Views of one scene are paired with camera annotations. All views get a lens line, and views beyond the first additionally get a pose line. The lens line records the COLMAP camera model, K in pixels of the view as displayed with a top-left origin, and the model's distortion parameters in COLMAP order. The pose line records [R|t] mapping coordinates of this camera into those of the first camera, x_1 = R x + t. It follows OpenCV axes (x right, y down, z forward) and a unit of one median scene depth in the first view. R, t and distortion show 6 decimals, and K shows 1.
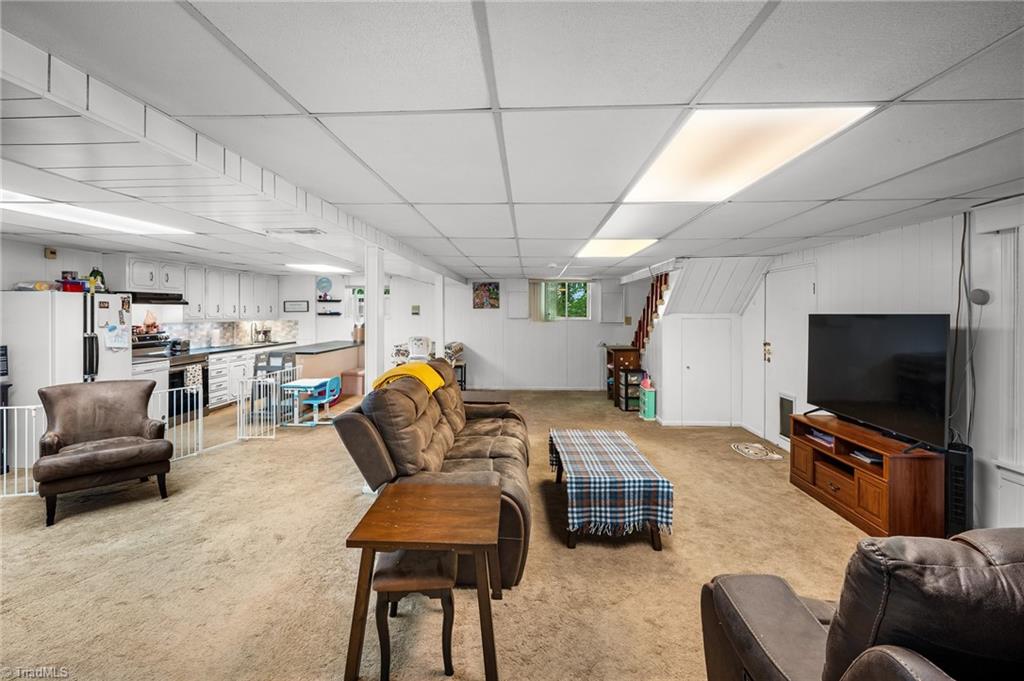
lens RADIAL K [[464.3, 0, 510.6], [0, 464.3, 314.4], [0, 0, 1]] dist [-0.009264, 0.000774]
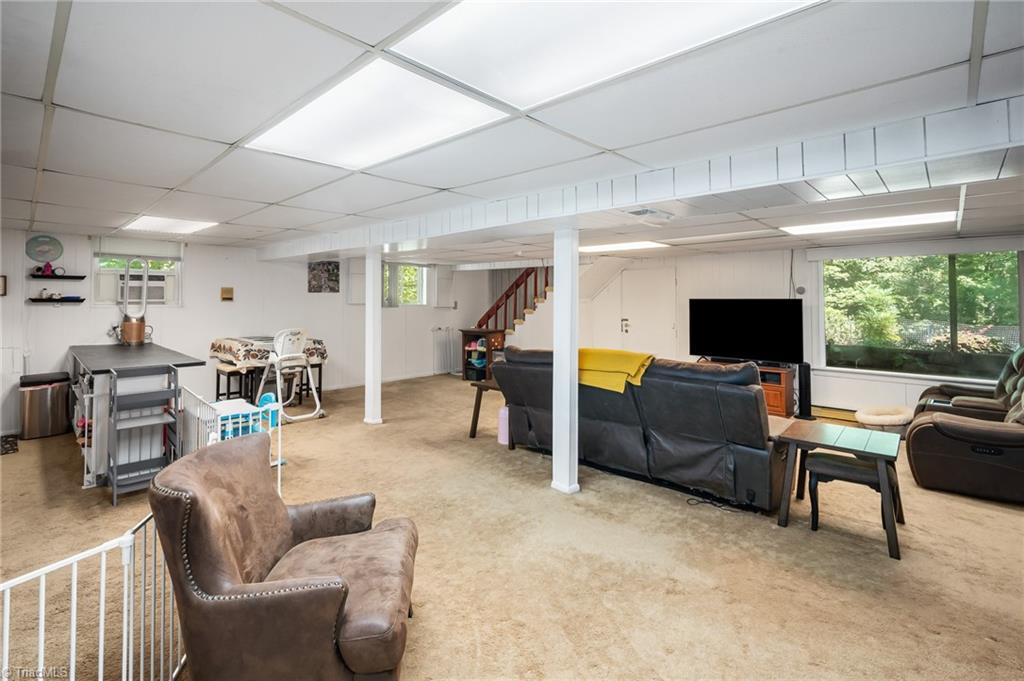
lens RADIAL K [[464.3, 0, 514.6], [0, 464.3, 284.8], [0, 0, 1]] dist [-0.009264, 0.000774]
pose [[0.644958, 0.020517, 0.763942, -0.629360], [0.001287, 0.999609, -0.027934, -0.003827], [-0.764217, 0.018999, 0.644680, 0.281247]]
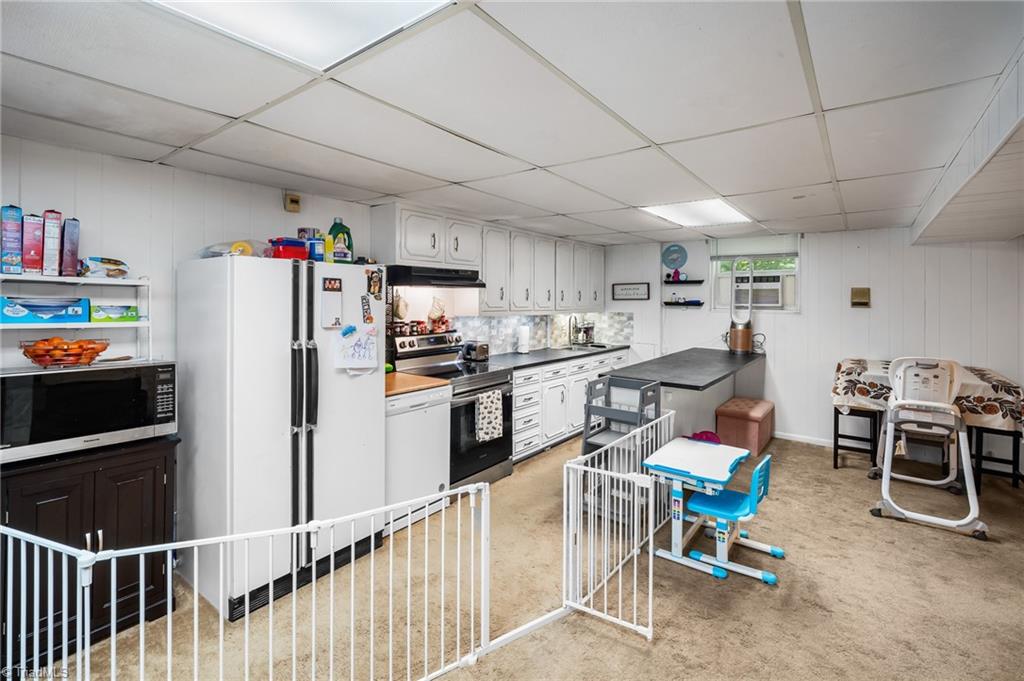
lens RADIAL K [[464.3, 0, 509.0], [0, 464.3, 299.4], [0, 0, 1]] dist [-0.009264, 0.000774]
pose [[0.820199, 0.001477, -0.572076, -0.313774], [-0.005913, 0.999965, -0.005897, -0.001942], [0.572047, 0.008219, 0.820179, 0.503929]]
